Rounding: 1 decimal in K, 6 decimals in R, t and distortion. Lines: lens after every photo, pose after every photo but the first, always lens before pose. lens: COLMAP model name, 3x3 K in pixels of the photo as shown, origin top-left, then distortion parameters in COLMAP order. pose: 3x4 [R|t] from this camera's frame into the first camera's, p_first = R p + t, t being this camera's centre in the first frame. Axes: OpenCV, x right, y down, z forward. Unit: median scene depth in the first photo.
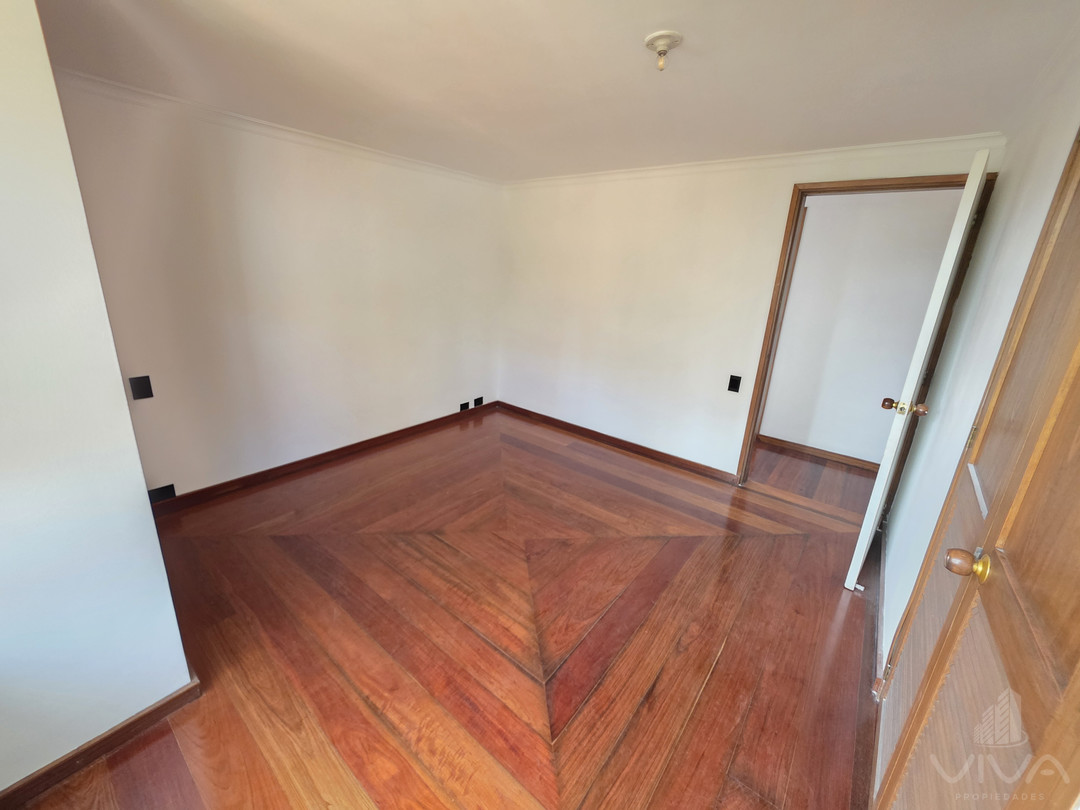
lens RADIAL K [[433.1, 0, 533.4], [0, 433.1, 397.0], [0, 0, 1]] dist [0.003809, -0.000034]
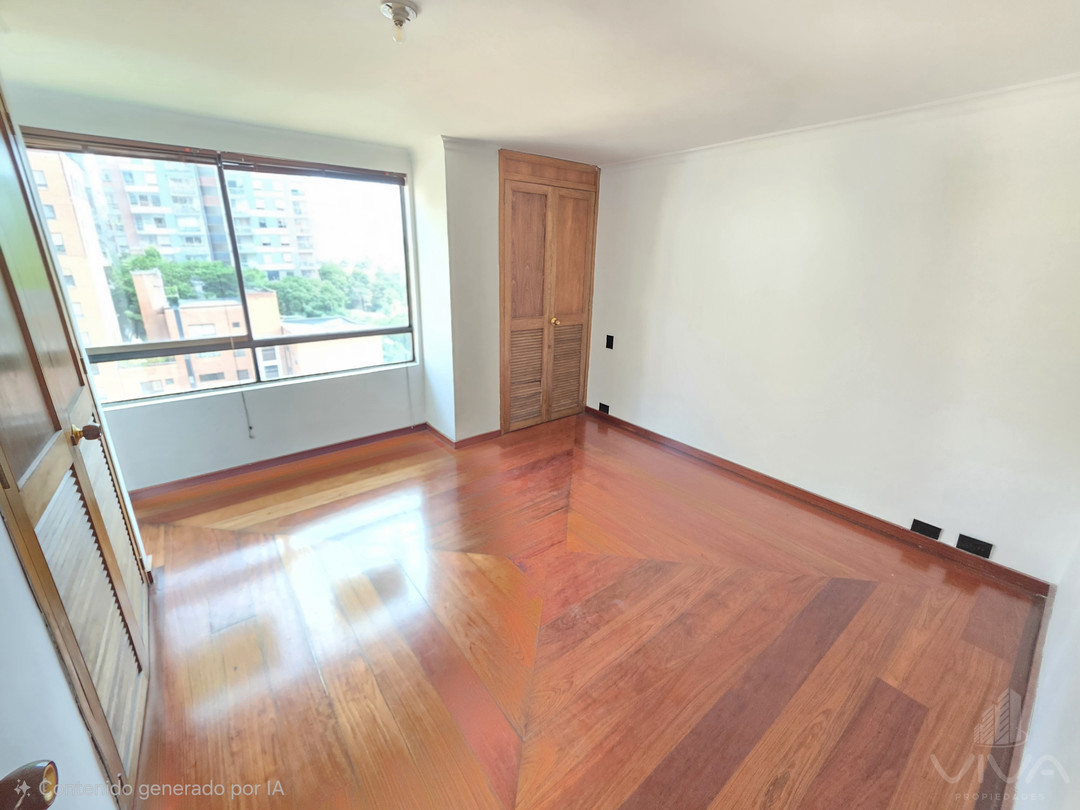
lens RADIAL K [[433.1, 0, 517.5], [0, 433.1, 399.0], [0, 0, 1]] dist [0.003809, -0.000034]
pose [[-0.248195, 0.255618, -0.934376, 0.595115], [-0.315542, 0.890618, 0.327464, -0.191751], [0.915878, 0.376110, -0.140389, 0.759573]]
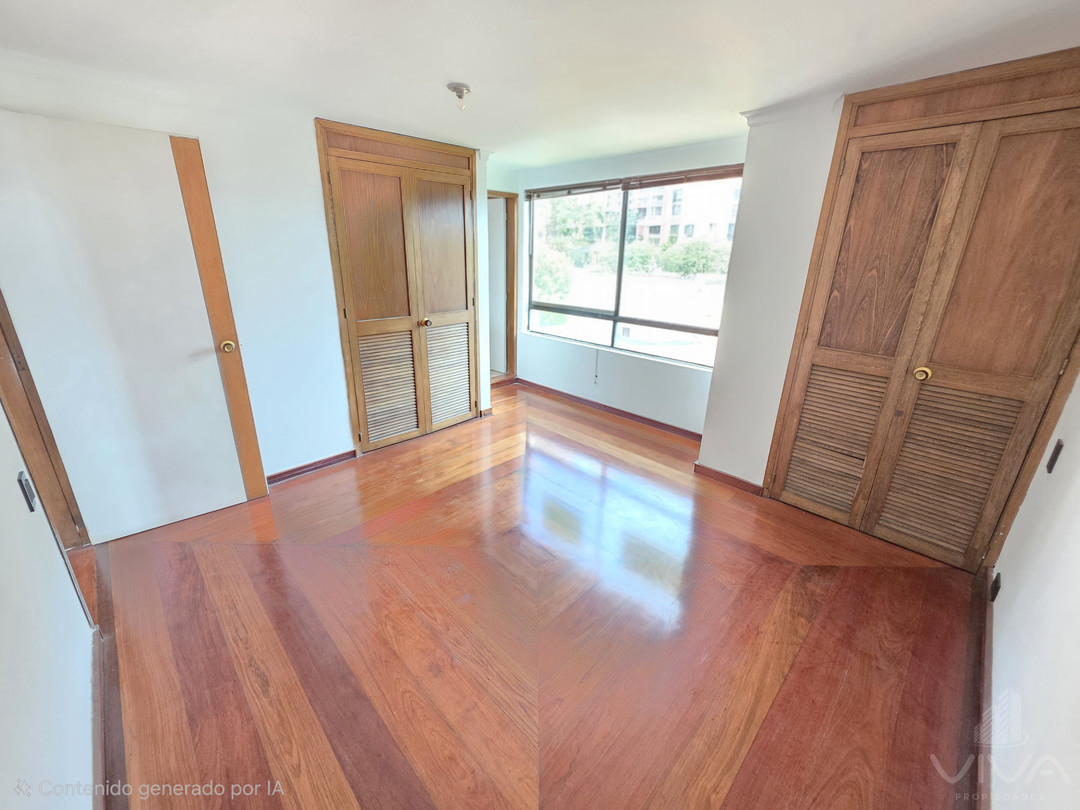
lens RADIAL K [[433.1, 0, 543.3], [0, 433.1, 398.3], [0, 0, 1]] dist [0.003809, -0.000034]
pose [[-0.991467, -0.098201, 0.085729, -0.074929], [-0.027609, 0.800917, 0.598138, -0.370035], [-0.127399, 0.590667, -0.796795, 1.220981]]
